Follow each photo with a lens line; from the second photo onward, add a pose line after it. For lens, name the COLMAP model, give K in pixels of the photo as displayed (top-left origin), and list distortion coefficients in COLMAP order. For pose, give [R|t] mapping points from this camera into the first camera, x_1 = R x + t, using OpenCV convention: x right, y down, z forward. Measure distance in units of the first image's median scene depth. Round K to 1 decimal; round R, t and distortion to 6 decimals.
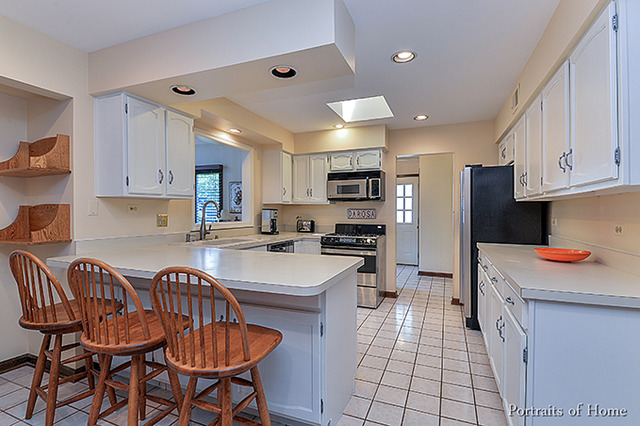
lens RADIAL K [[310.0, 0, 320.2], [0, 310.0, 213.6], [0, 0, 1]] dist [0.000028, -0.000001]
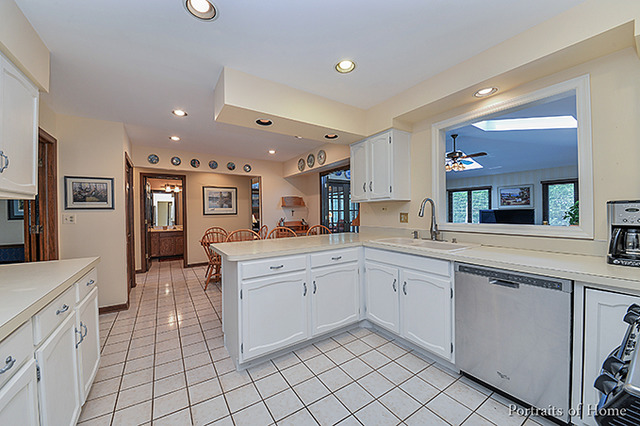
lens RADIAL K [[245.6, 0, 322.6], [0, 245.6, 214.1], [0, 0, 1]] dist [-0.001792, -0.000119]
pose [[-0.557518, 0.009791, -0.830107, 0.455580], [0.003531, 0.999949, 0.009423, -0.001863], [0.830157, 0.002322, -0.557525, 1.252627]]
